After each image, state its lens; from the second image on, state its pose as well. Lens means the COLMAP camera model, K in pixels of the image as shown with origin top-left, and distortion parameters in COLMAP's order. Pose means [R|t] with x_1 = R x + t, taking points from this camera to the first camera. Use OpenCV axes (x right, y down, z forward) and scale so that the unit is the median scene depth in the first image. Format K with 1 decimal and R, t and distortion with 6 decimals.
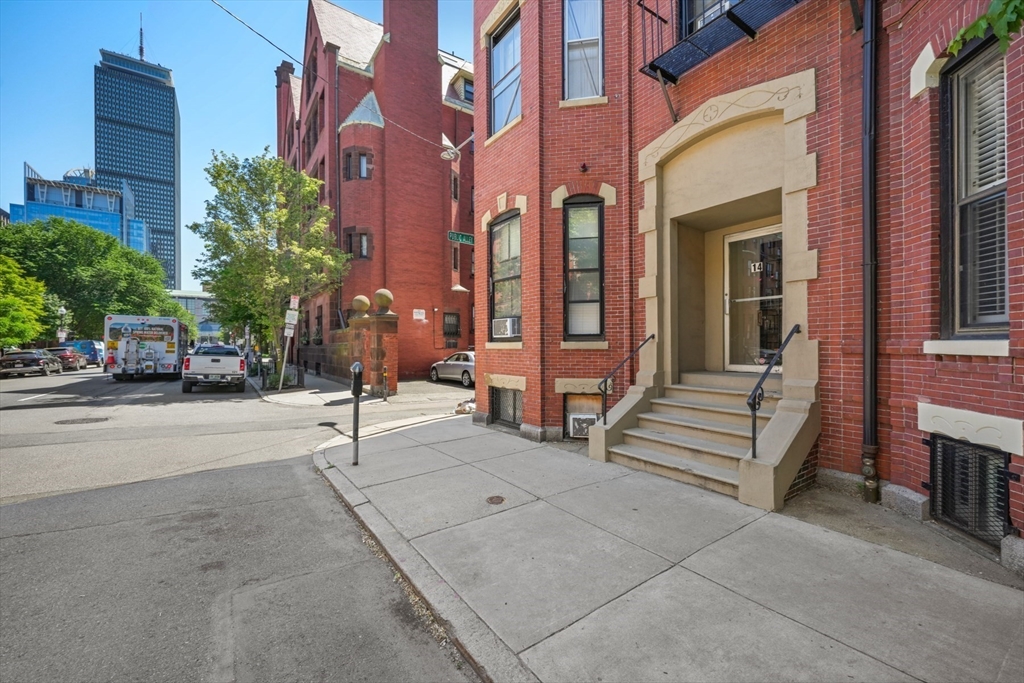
lens RADIAL K [[404.2, 0, 512.8], [0, 404.2, 344.8], [0, 0, 1]] dist [-0.002891, 0.000675]
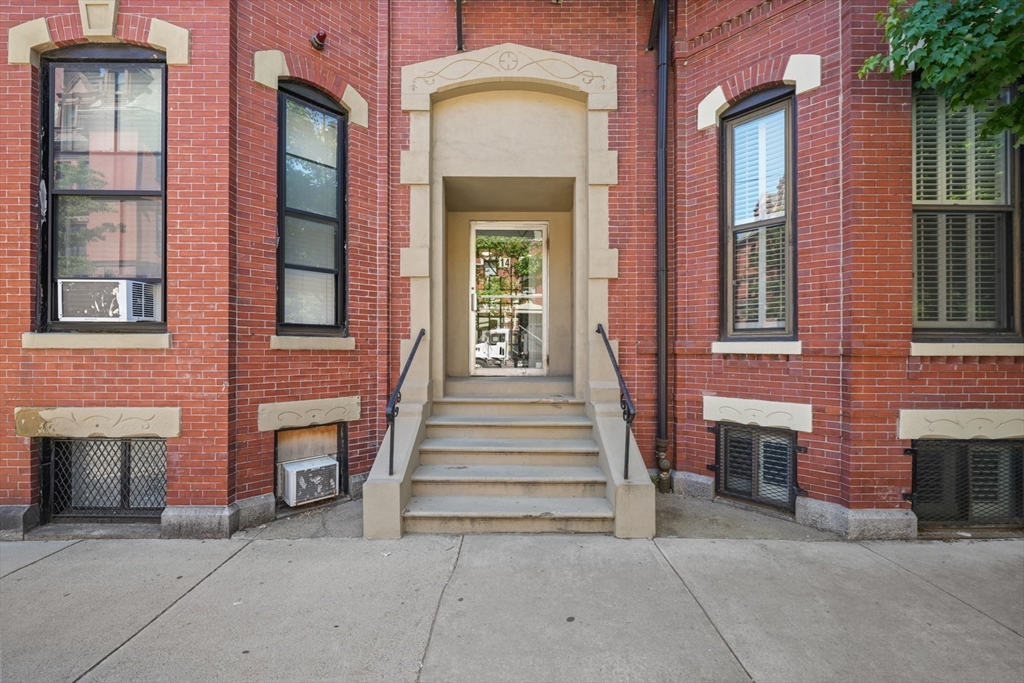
lens RADIAL K [[404.2, 0, 512.5], [0, 404.2, 347.7], [0, 0, 1]] dist [-0.002891, 0.000675]
pose [[0.580660, 0.010525, 0.814078, -0.149870], [-0.007615, 0.999943, -0.007497, 0.011453], [-0.814111, -0.001846, 0.580707, 0.475088]]
